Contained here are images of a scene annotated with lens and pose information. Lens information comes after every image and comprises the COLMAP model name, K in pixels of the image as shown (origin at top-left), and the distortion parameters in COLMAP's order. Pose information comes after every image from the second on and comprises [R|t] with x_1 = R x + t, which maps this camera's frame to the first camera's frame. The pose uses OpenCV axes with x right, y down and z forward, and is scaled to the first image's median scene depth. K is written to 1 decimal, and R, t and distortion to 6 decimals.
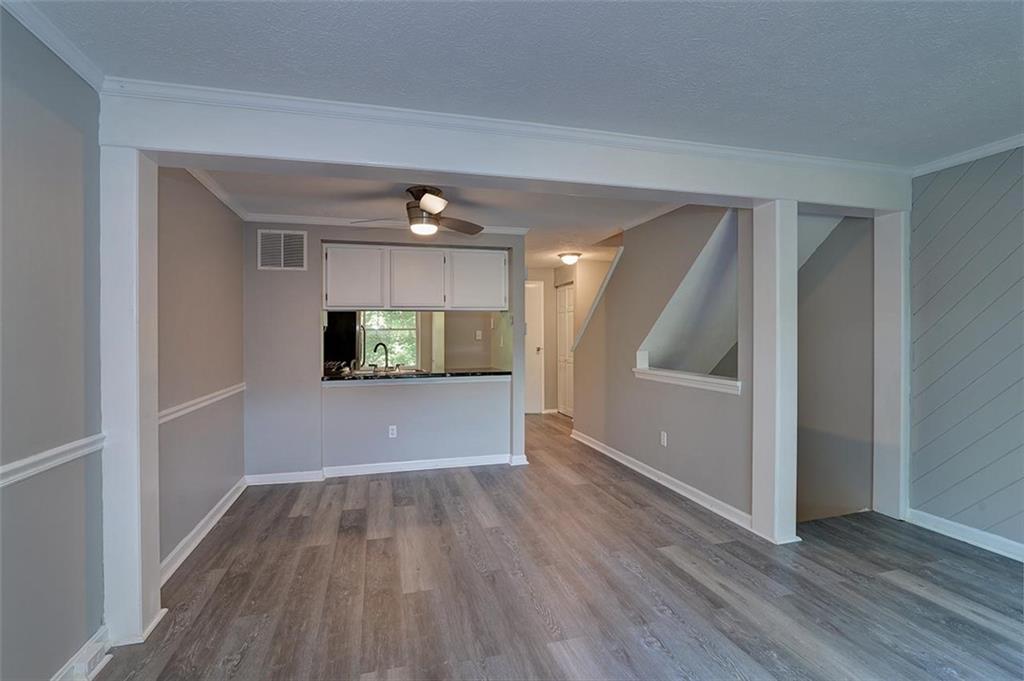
lens RADIAL K [[472.5, 0, 509.0], [0, 472.5, 336.7], [0, 0, 1]] dist [-0.017016, -0.000638]
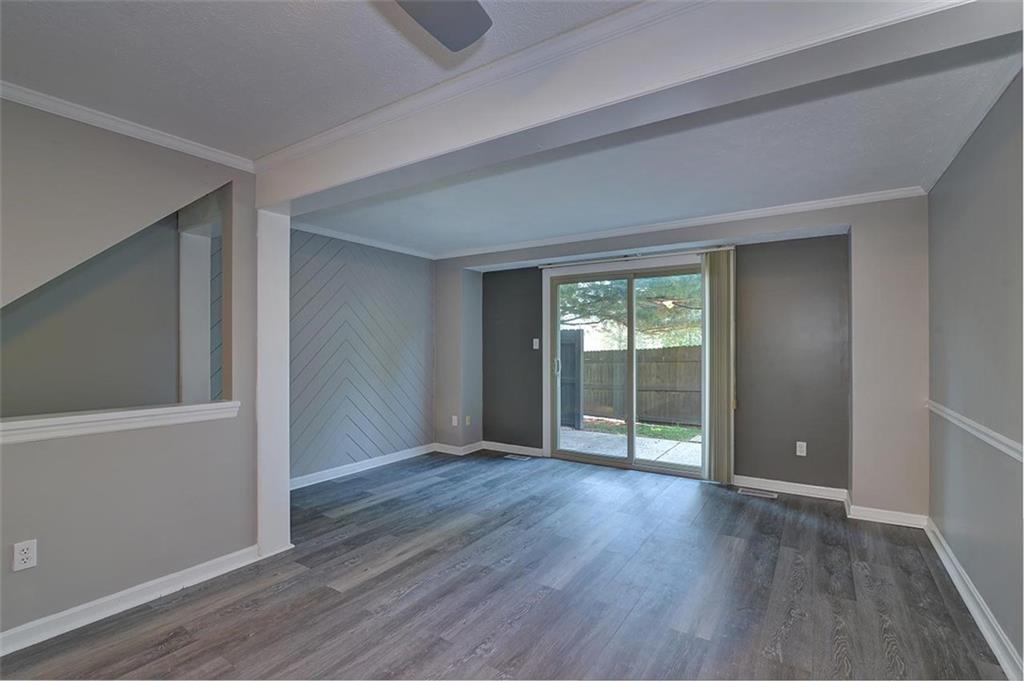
lens RADIAL K [[472.5, 0, 509.3], [0, 472.5, 344.3], [0, 0, 1]] dist [-0.017016, -0.000638]
pose [[-0.657165, 0.010089, 0.753679, -0.611278], [0.010612, 0.999935, -0.004133, 0.000054], [-0.753672, 0.005282, -0.657229, 1.497479]]
